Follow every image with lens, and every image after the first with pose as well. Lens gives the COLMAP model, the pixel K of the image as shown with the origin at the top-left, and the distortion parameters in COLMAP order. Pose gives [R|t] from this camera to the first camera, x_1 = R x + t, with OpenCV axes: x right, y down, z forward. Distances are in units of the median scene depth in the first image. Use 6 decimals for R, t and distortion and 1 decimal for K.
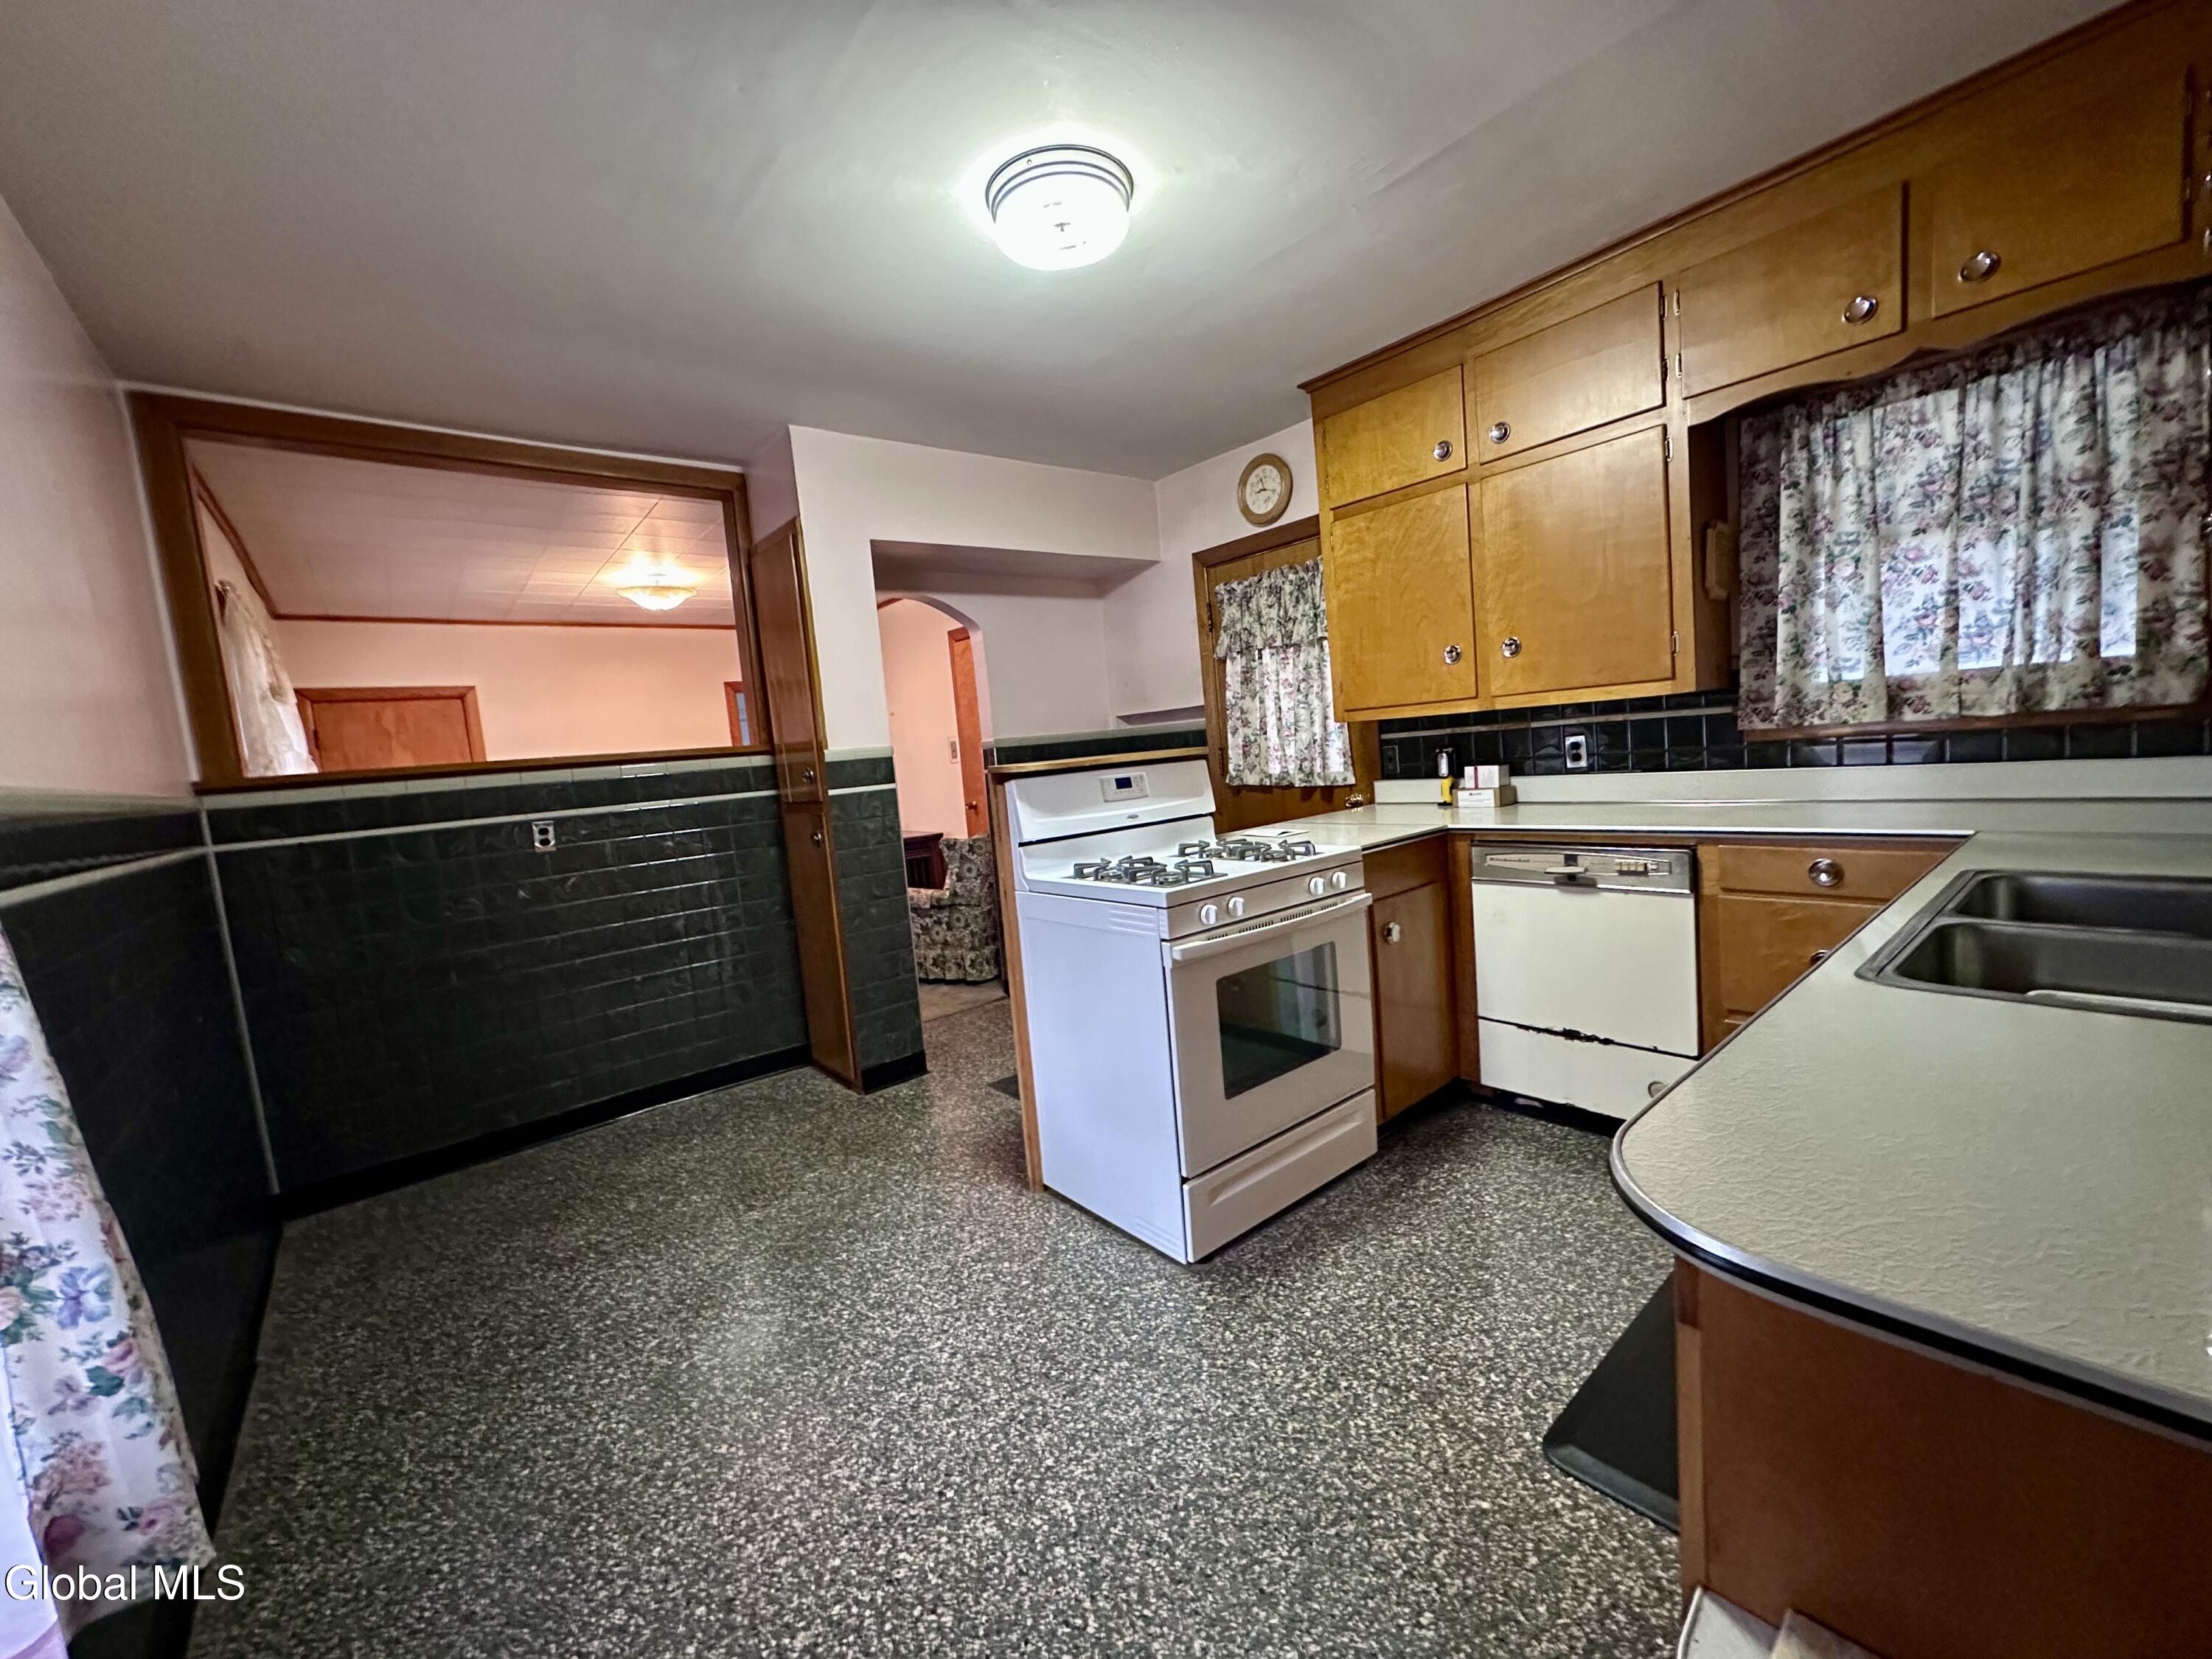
lens RADIAL K [[883.3, 0, 1108.1], [0, 883.3, 829.9], [0, 0, 1]] dist [-0.000753, 0.000084]
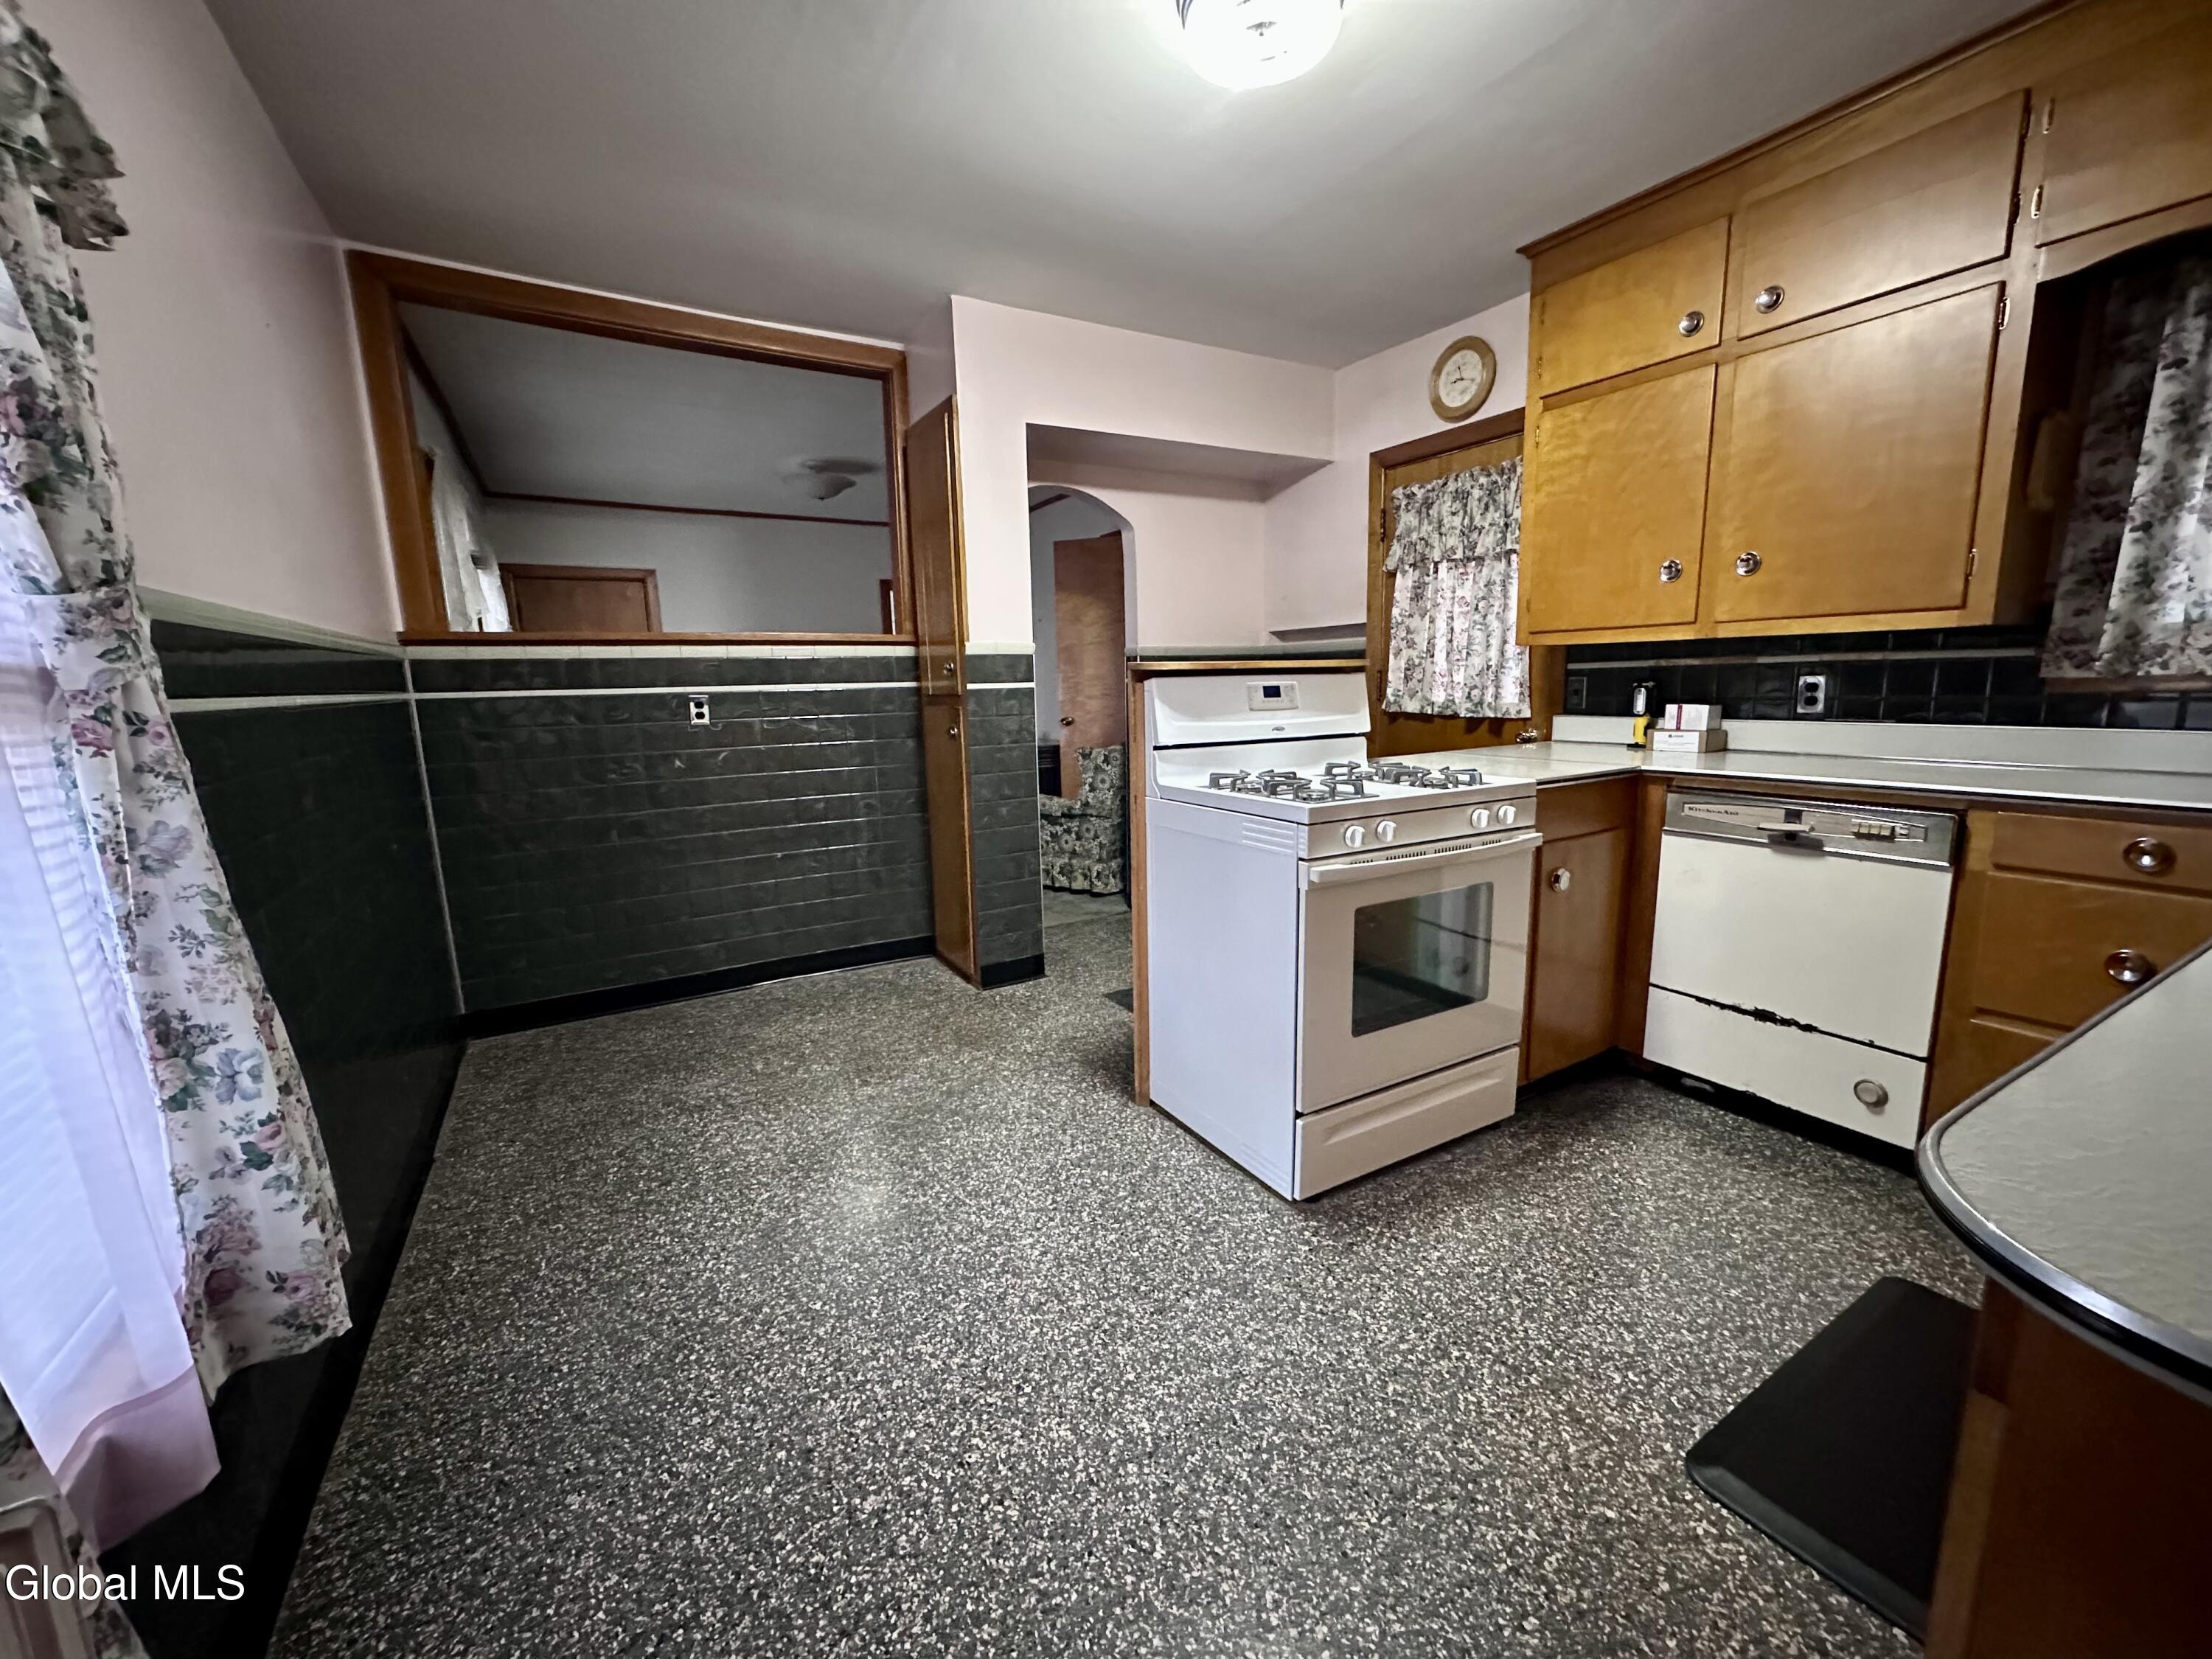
lens RADIAL K [[883.3, 0, 1109.3], [0, 883.3, 829.9], [0, 0, 1]] dist [-0.000753, 0.000084]
pose [[0.984973, 0.090705, -0.146973, -0.001131], [-0.078324, 0.993041, 0.087950, 0.027309], [0.153928, -0.075117, 0.985223, 0.063545]]
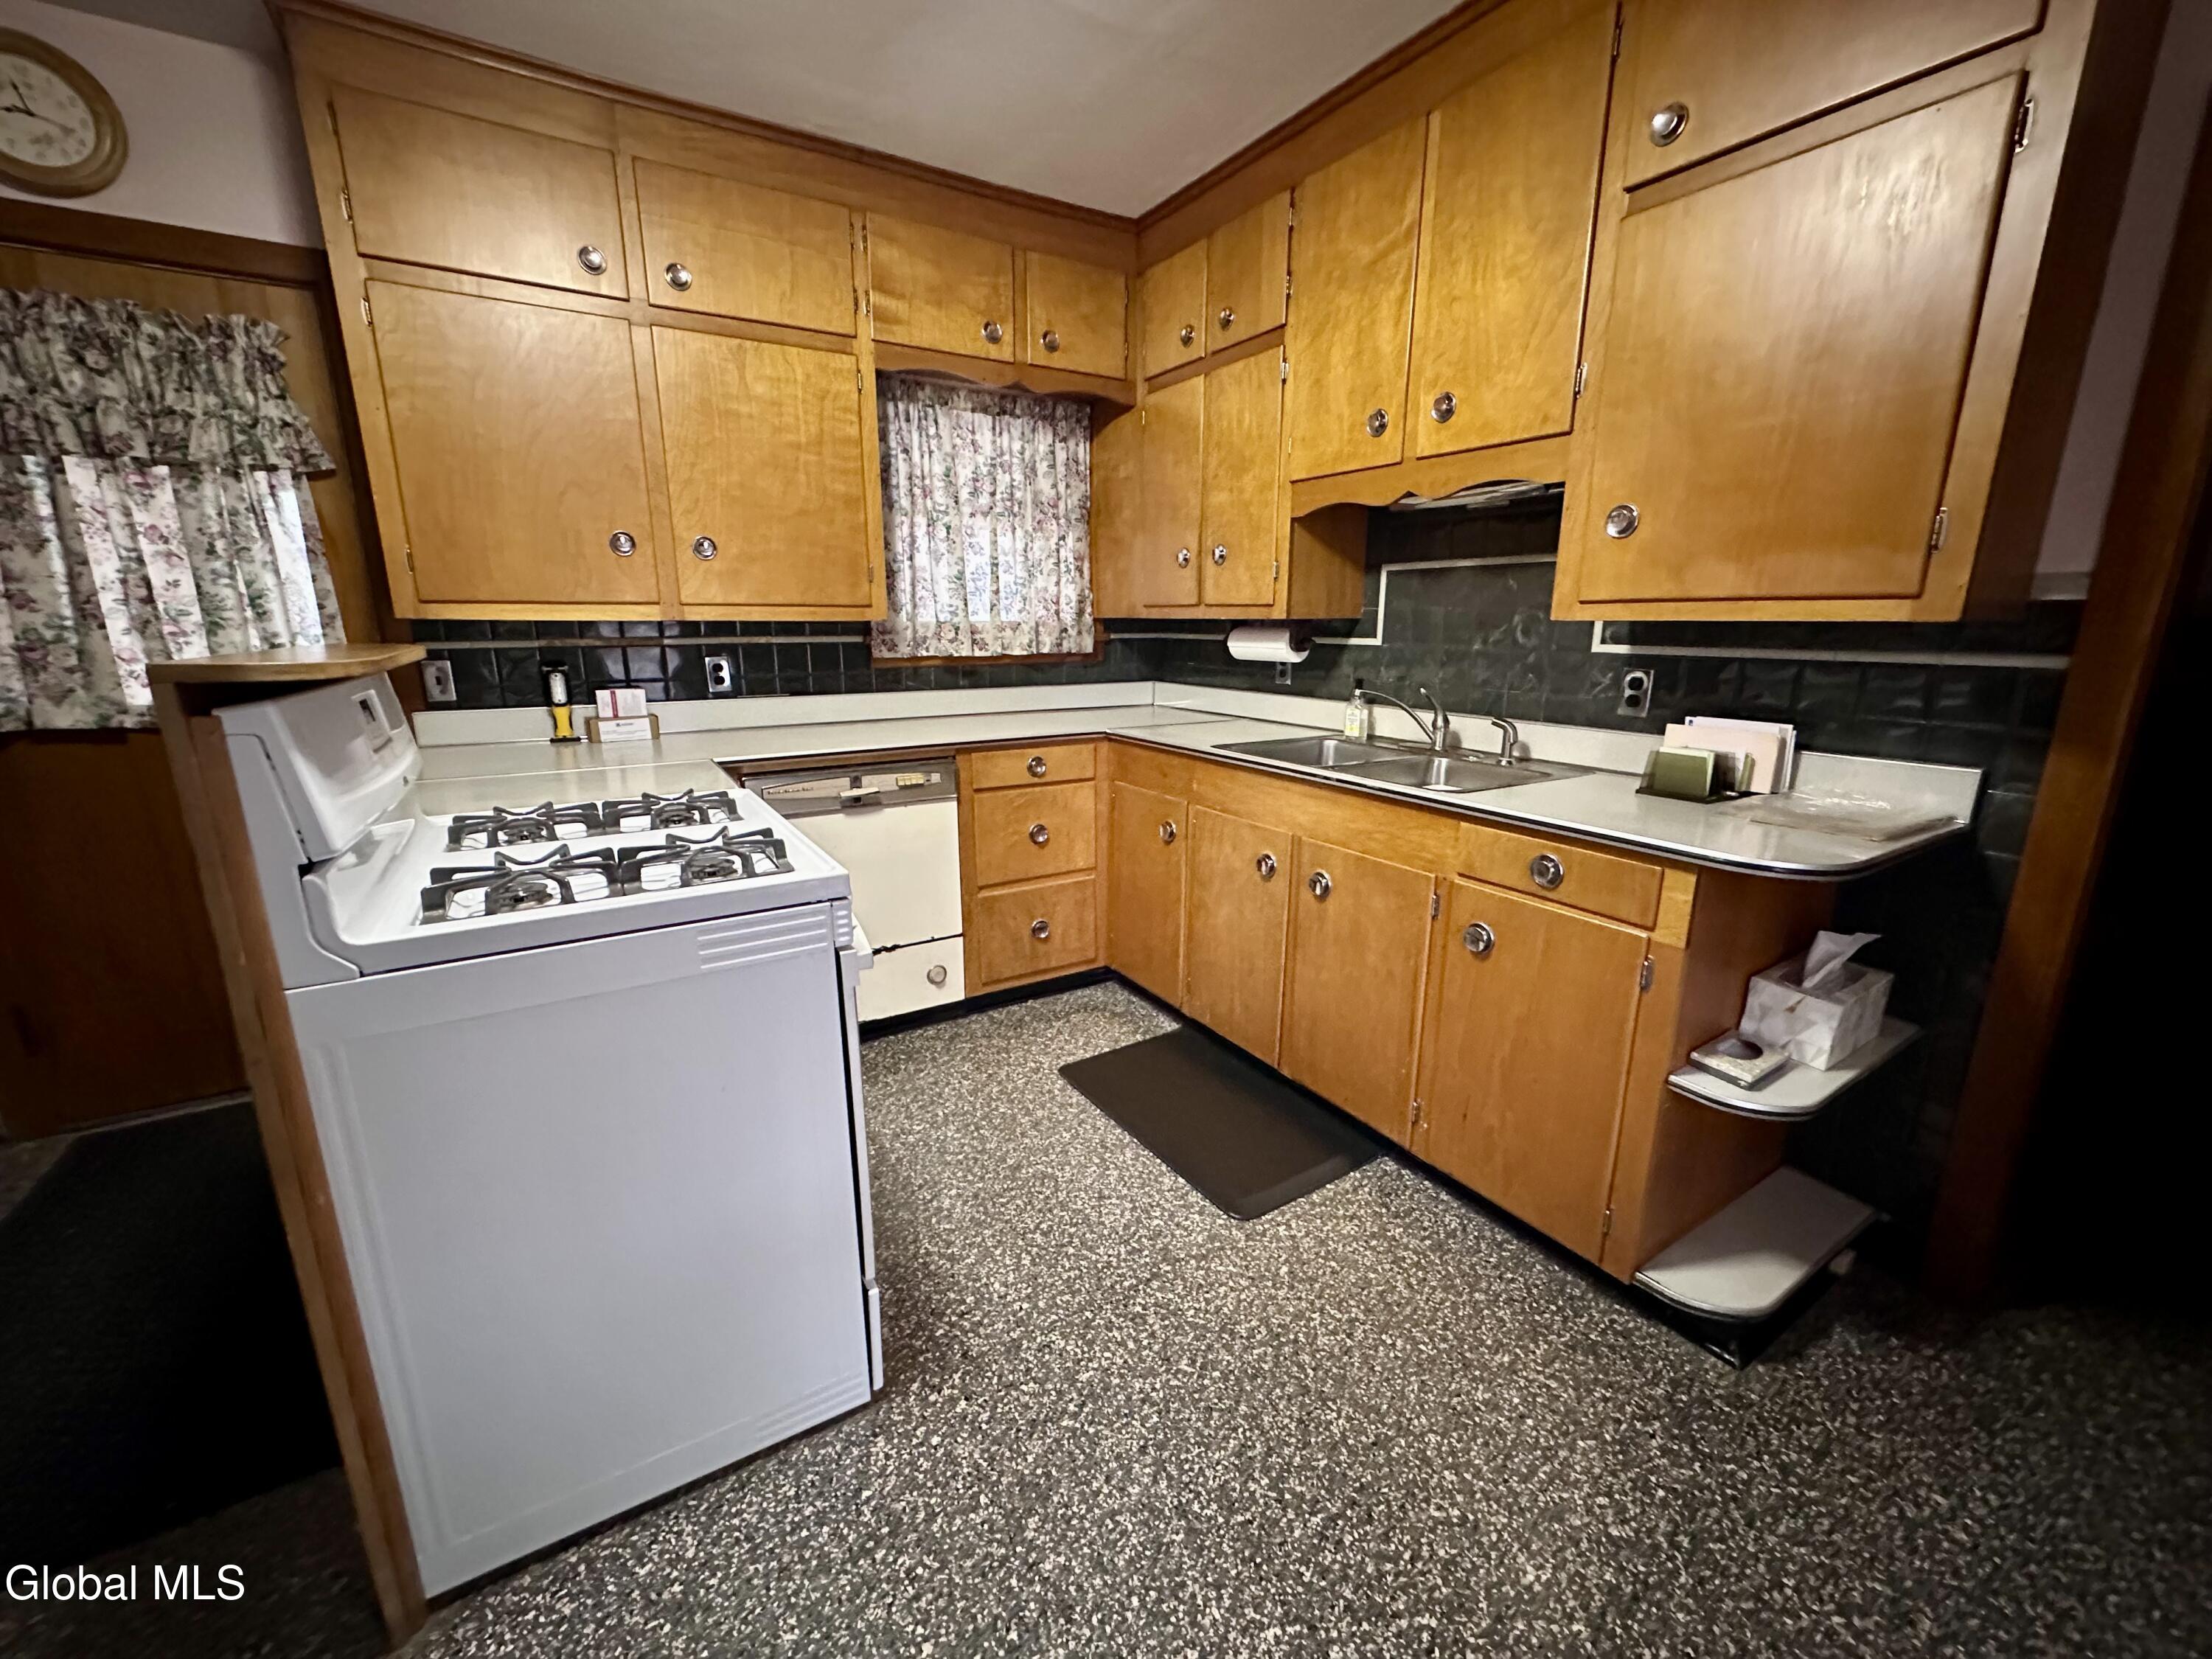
lens RADIAL K [[883.3, 0, 1106.7], [0, 883.3, 828.2], [0, 0, 1]] dist [-0.000753, 0.000084]
pose [[0.137769, -0.143786, 0.979972, -0.481440], [0.080744, 0.987744, 0.133575, -0.027942], [-0.987168, 0.060724, 0.147691, 0.659758]]
